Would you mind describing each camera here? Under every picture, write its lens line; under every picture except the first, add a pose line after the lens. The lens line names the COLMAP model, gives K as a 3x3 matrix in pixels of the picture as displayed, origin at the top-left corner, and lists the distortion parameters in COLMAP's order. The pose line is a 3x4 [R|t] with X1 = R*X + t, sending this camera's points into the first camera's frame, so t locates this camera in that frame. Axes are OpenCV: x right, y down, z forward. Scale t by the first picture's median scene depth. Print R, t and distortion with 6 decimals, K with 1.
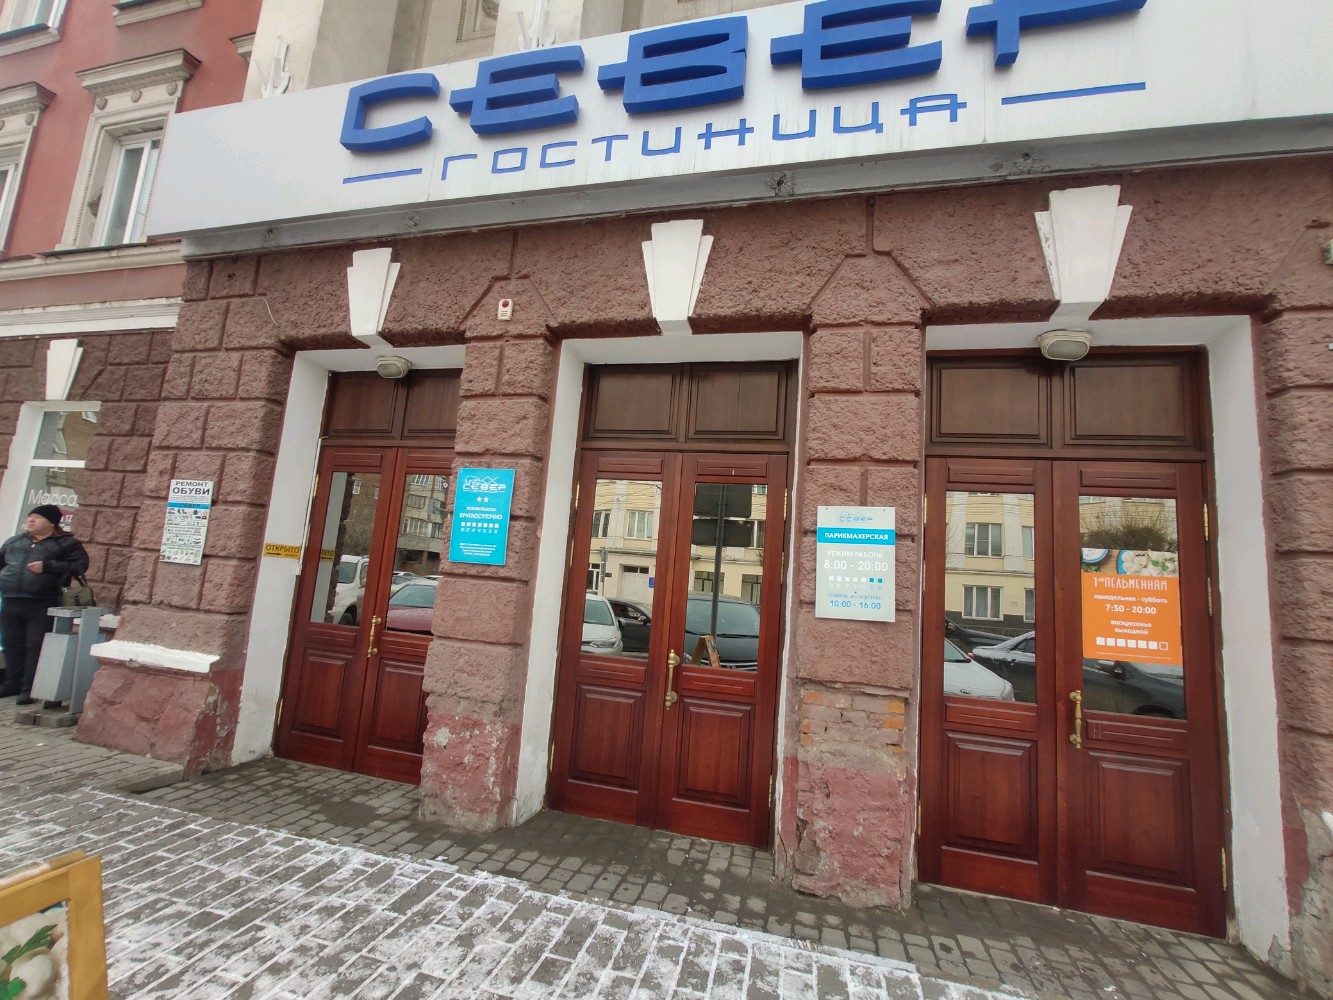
lens RADIAL K [[583.1, 0, 602.5], [0, 583.1, 505.2], [0, 0, 1]] dist [-0.024669, 0.005285]
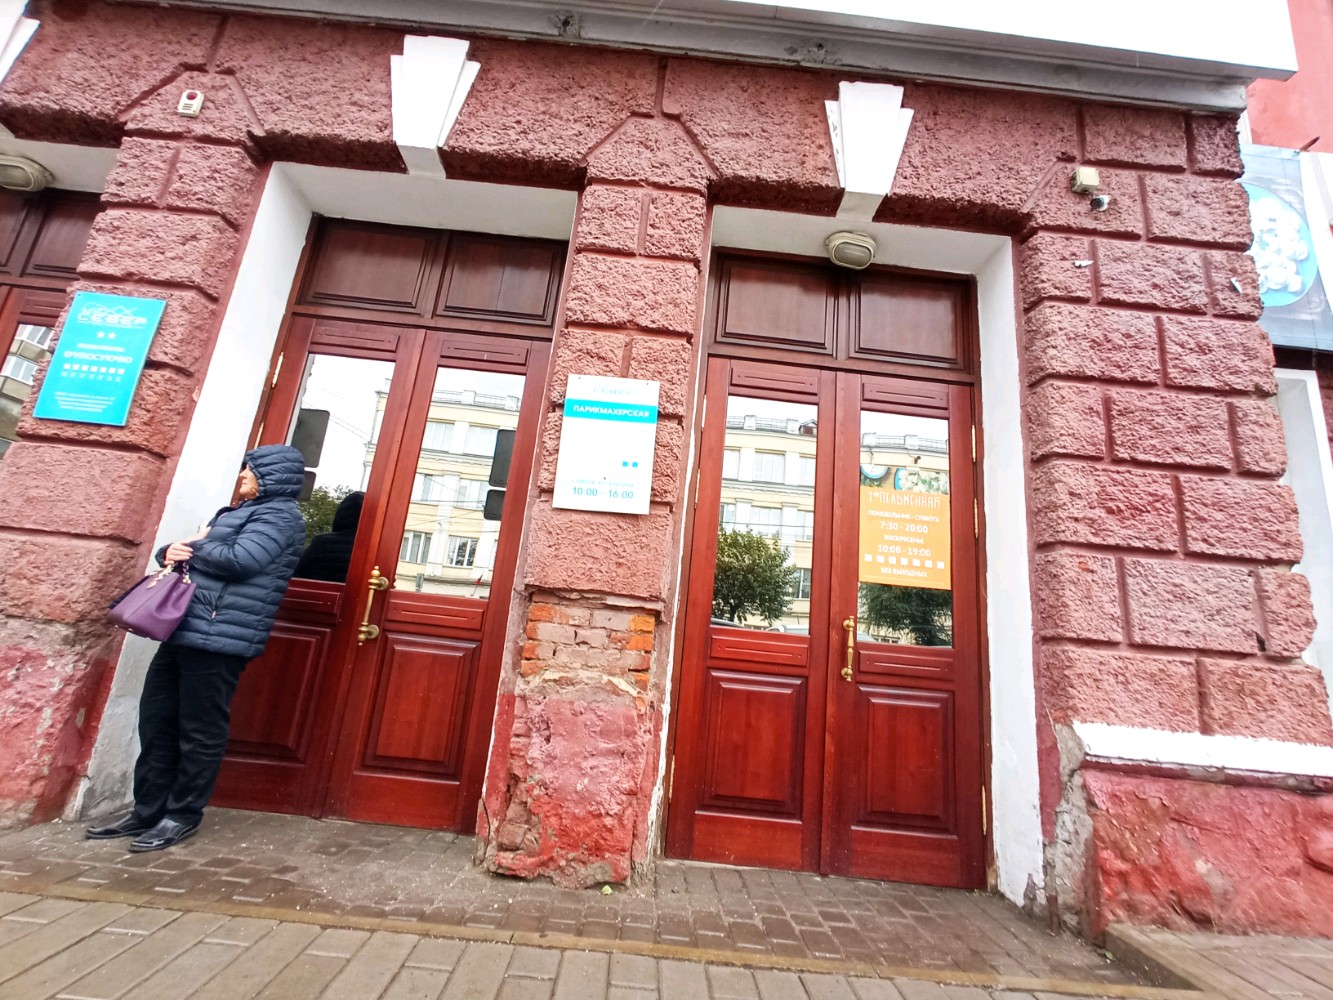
lens RADIAL K [[628.8, 0, 609.0], [0, 628.8, 495.2], [0, 0, 1]] dist [-0.061388, 0.041446]
pose [[0.961722, 0.073337, 0.264033, 0.206331], [-0.055836, 0.995753, -0.073198, 0.219146], [-0.268280, 0.055654, 0.961732, 0.176486]]
